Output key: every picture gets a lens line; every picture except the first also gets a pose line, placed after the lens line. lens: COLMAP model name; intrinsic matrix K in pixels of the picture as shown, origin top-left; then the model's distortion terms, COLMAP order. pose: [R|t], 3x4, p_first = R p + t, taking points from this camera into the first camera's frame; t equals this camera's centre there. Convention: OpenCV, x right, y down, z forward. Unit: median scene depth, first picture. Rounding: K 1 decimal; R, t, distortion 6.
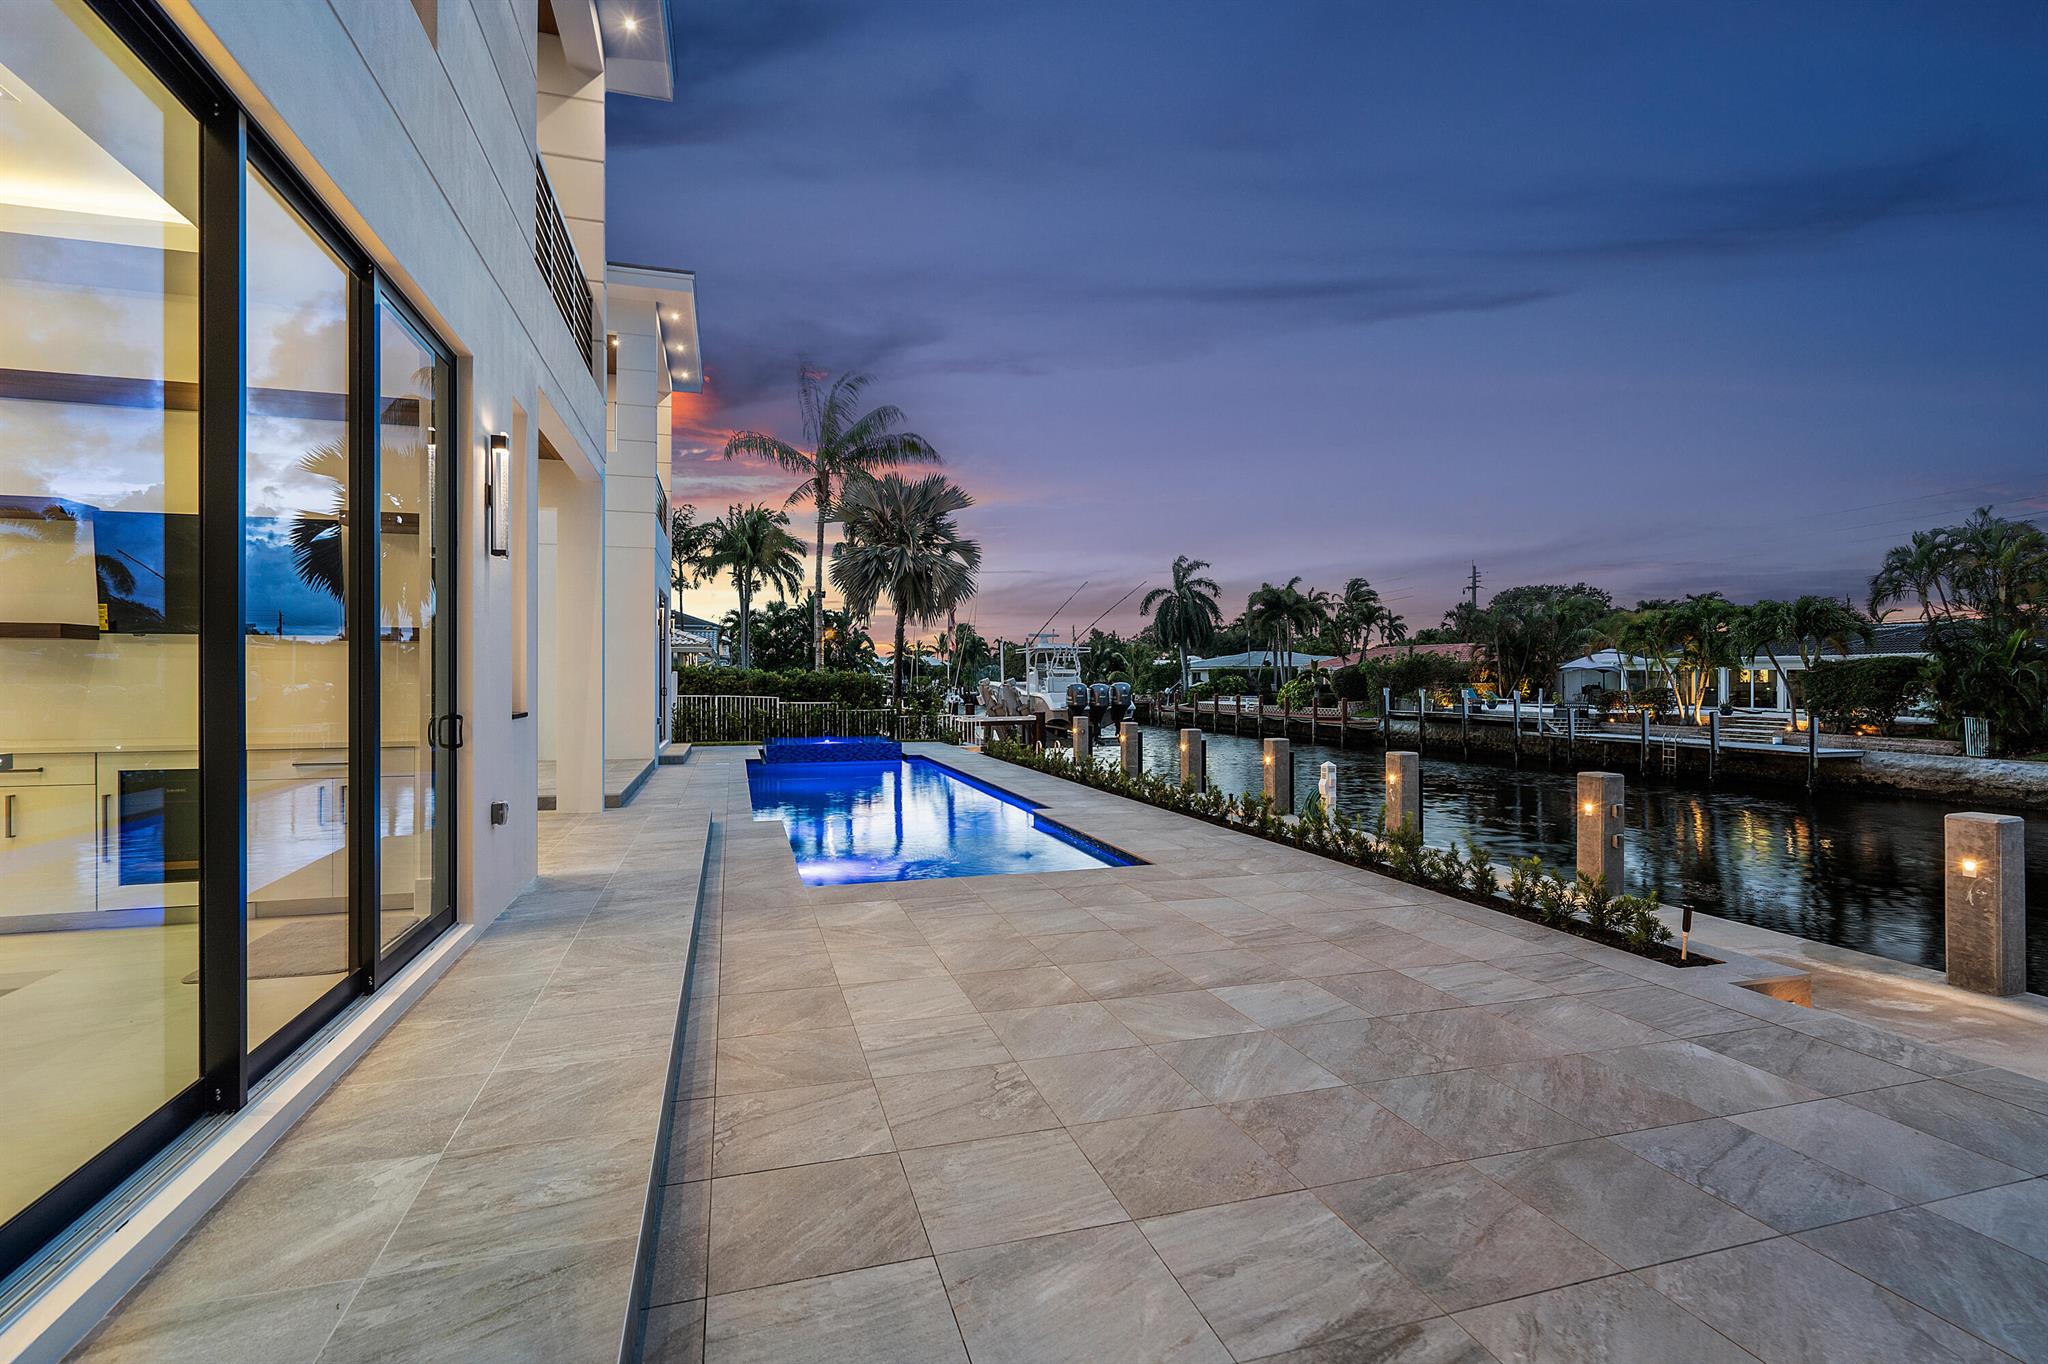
lens RADIAL K [[948.6, 0, 1024.0], [0, 948.6, 682.0], [0, 0, 1]] dist [-0.001539, 0.007292]
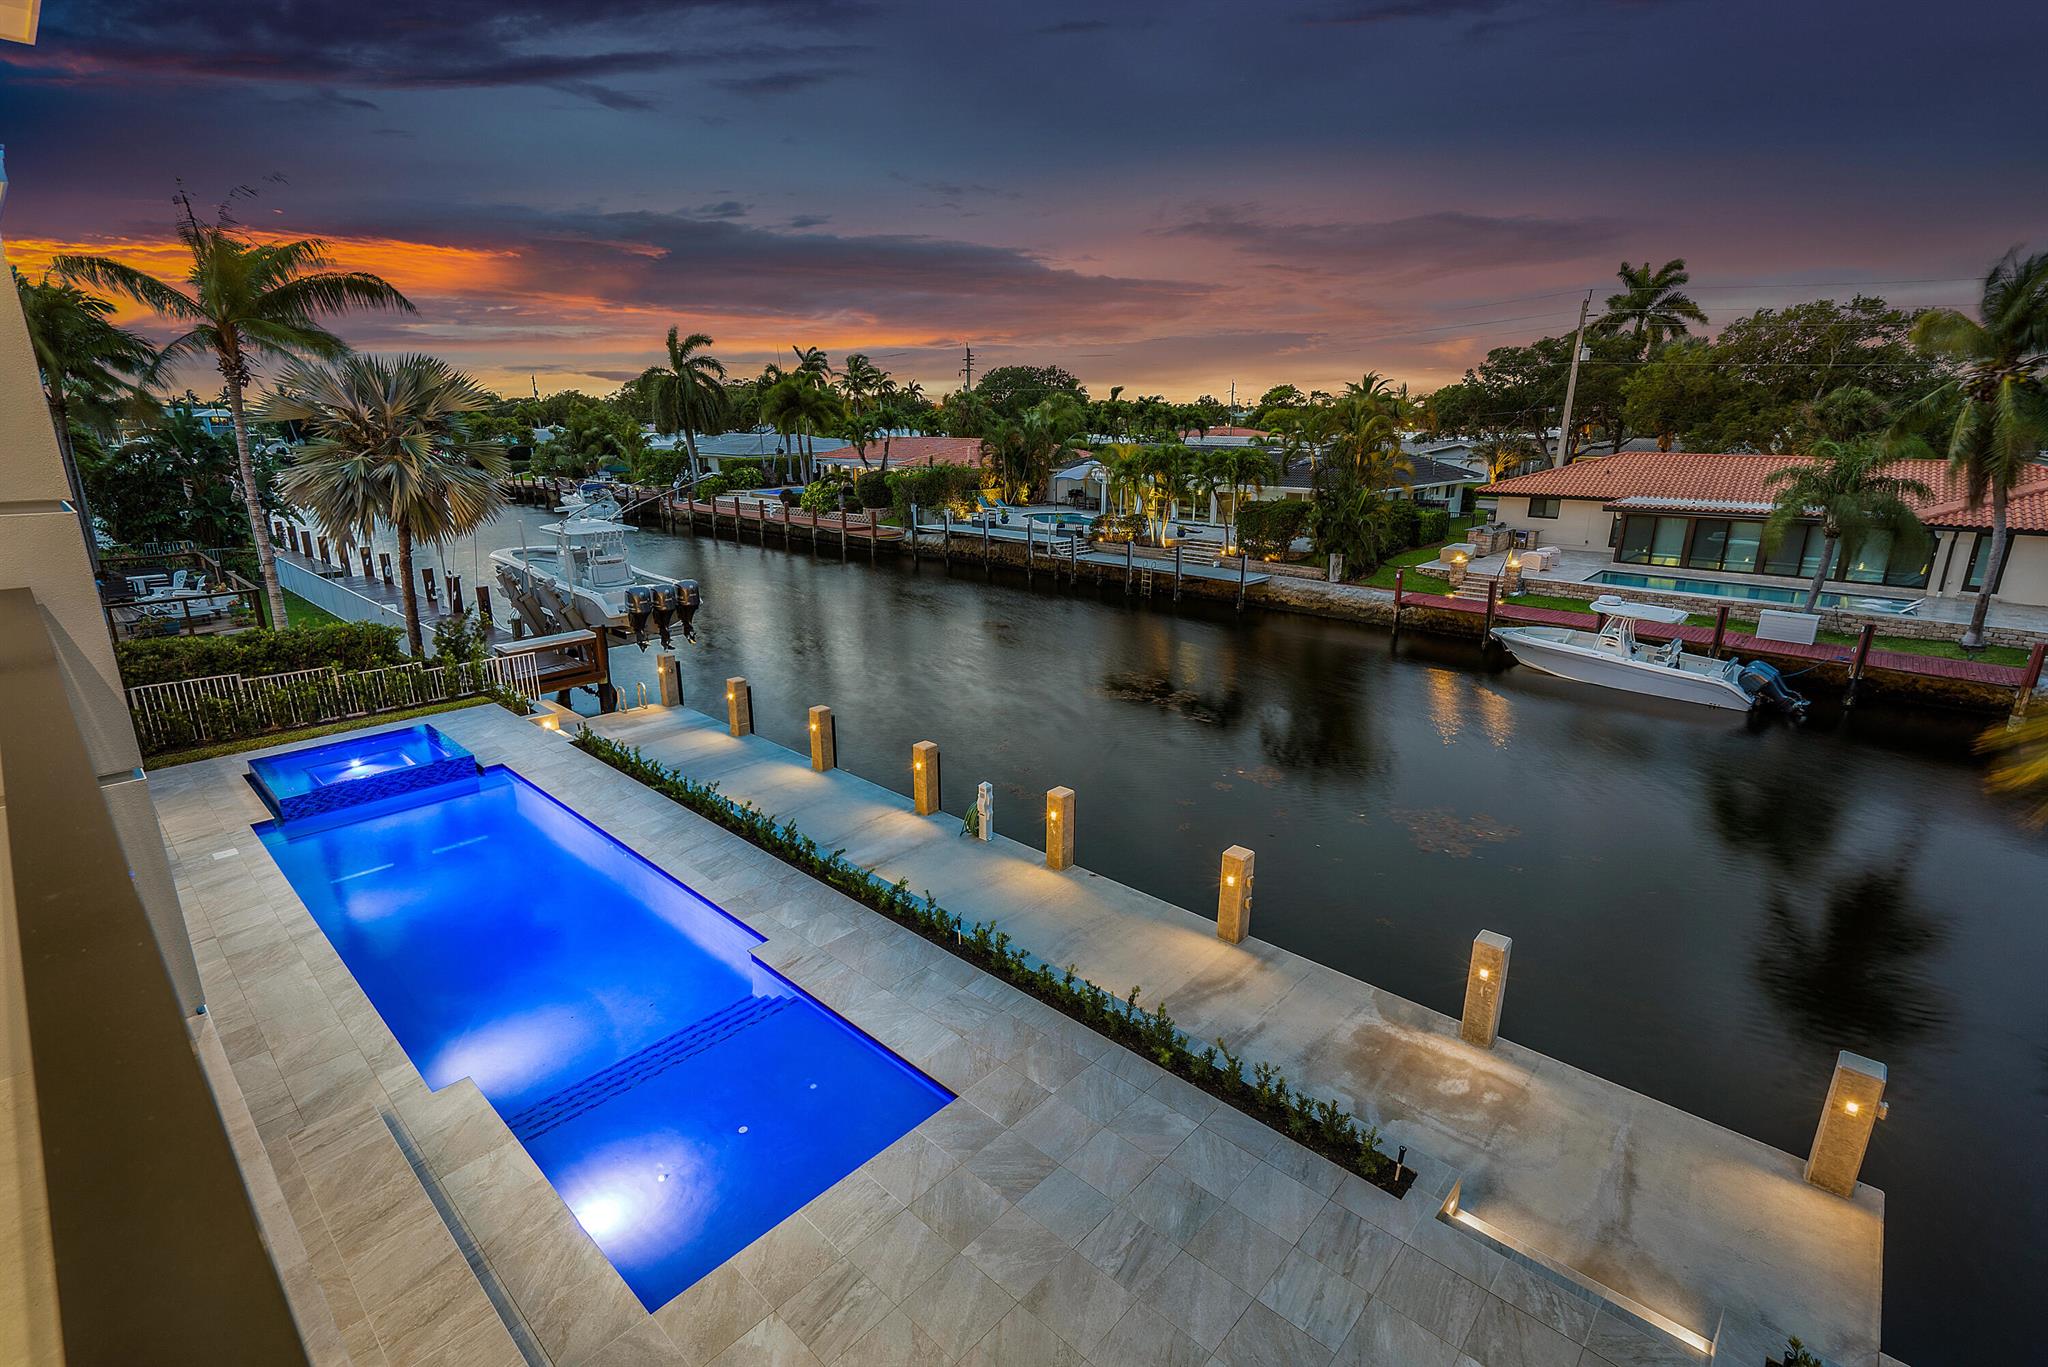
lens RADIAL K [[940.8, 0, 1024.0], [0, 940.8, 683.5], [0, 0, 1]] dist [0.005315, -0.000221]
pose [[0.867423, -0.129290, 0.480480, -0.042407], [-0.002441, 0.964534, 0.263948, -0.093164], [-0.497566, -0.230128, 0.836343, 0.035004]]
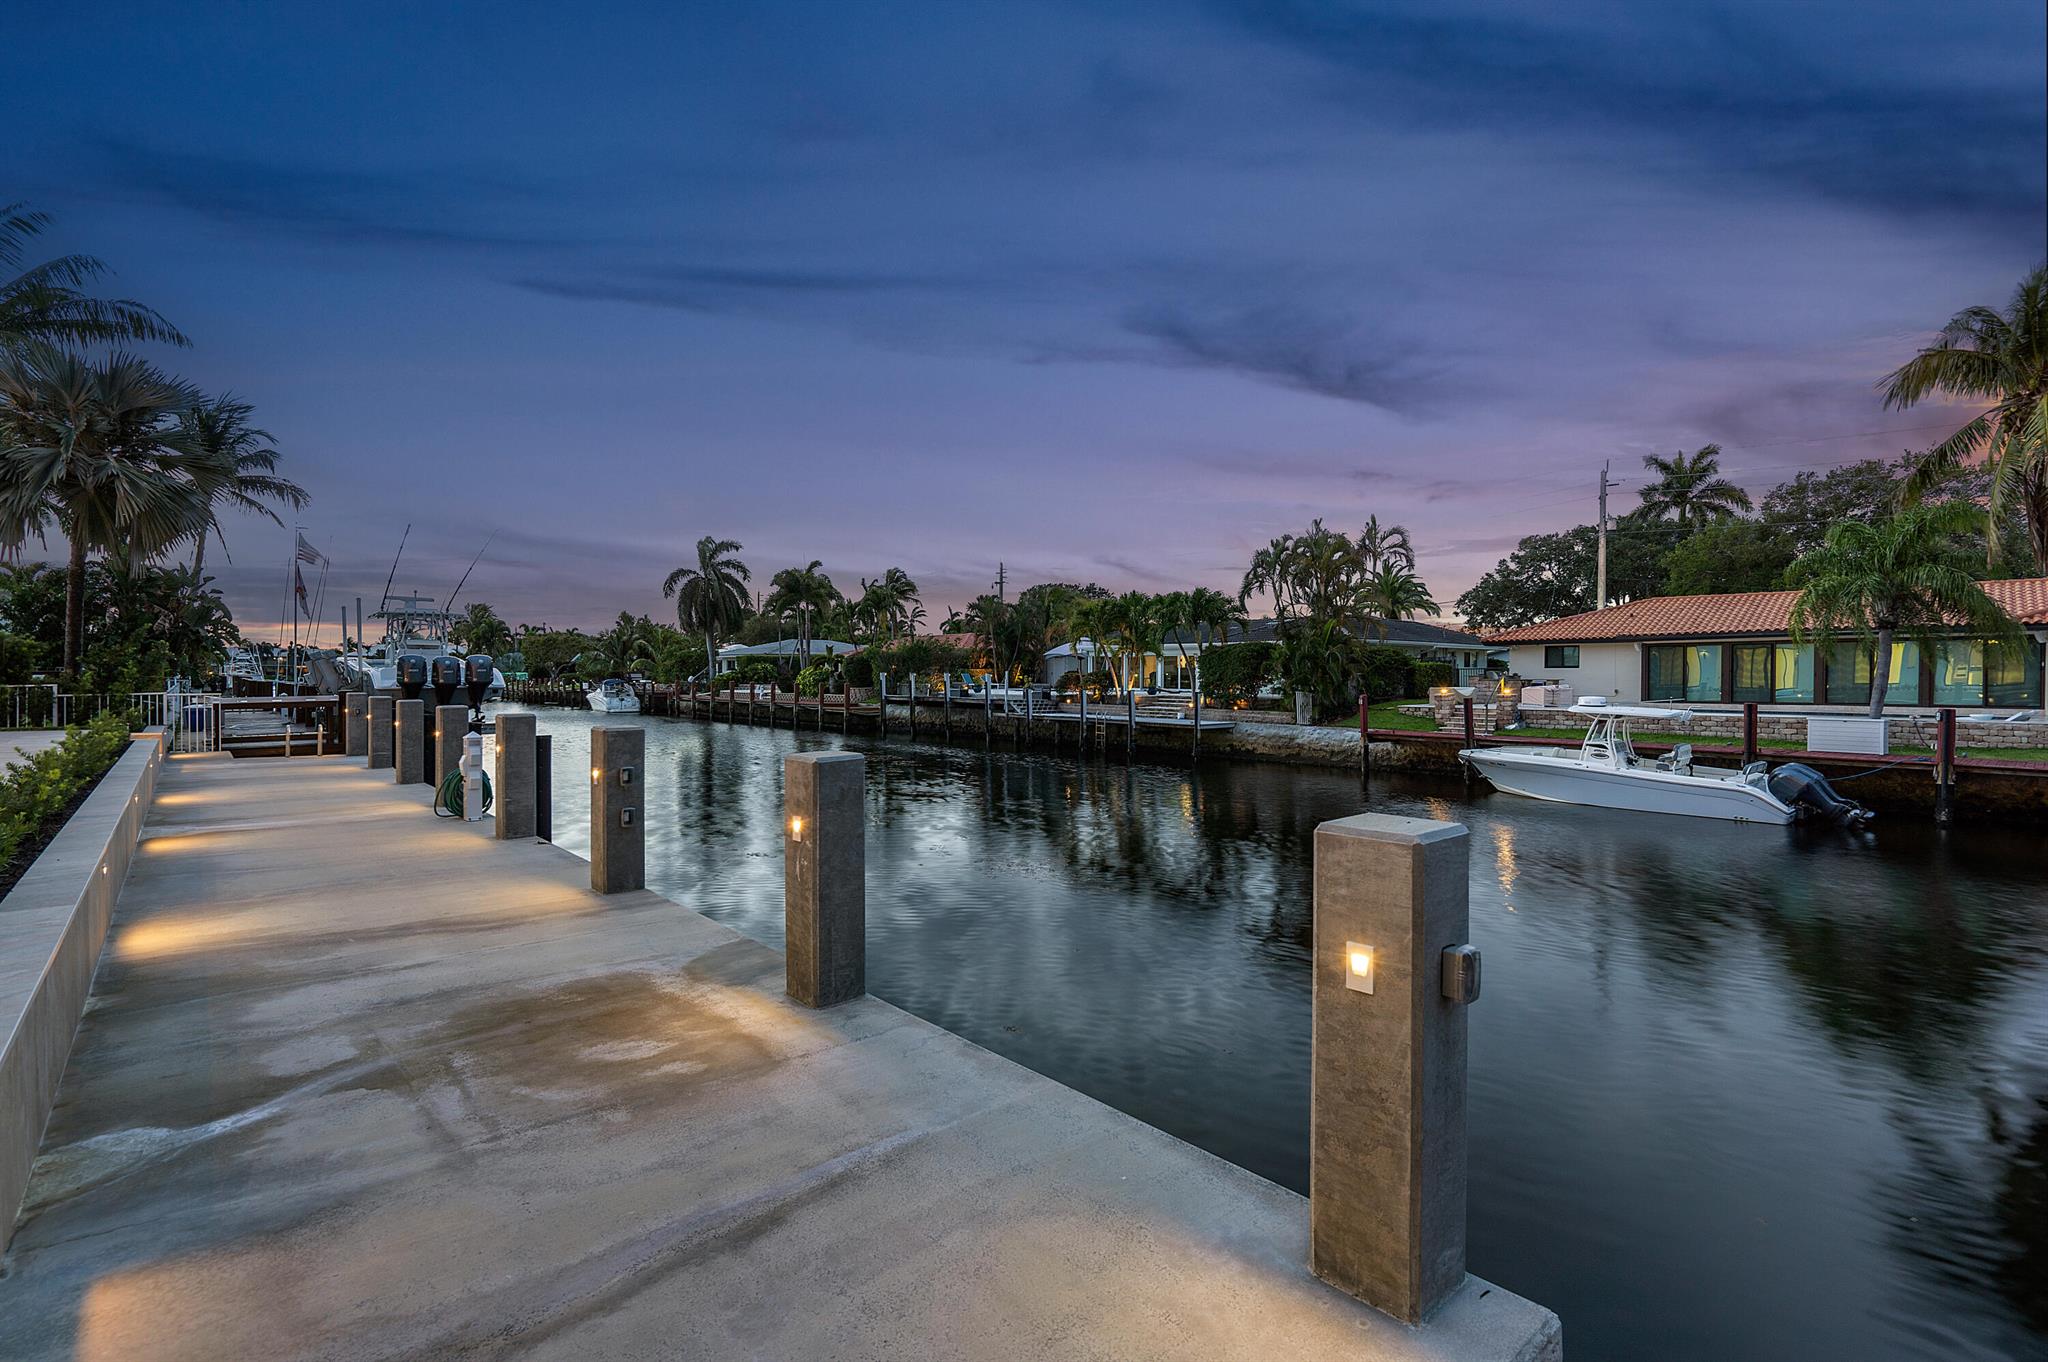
lens RADIAL K [[948.6, 0, 1024.0], [0, 948.6, 681.0], [0, 0, 1]] dist [-0.001539, 0.007292]
pose [[0.909812, -0.001127, 0.415018, 0.125901], [-0.001026, 0.999987, 0.004965, 0.012143], [-0.415019, -0.004942, 0.909799, 0.043215]]
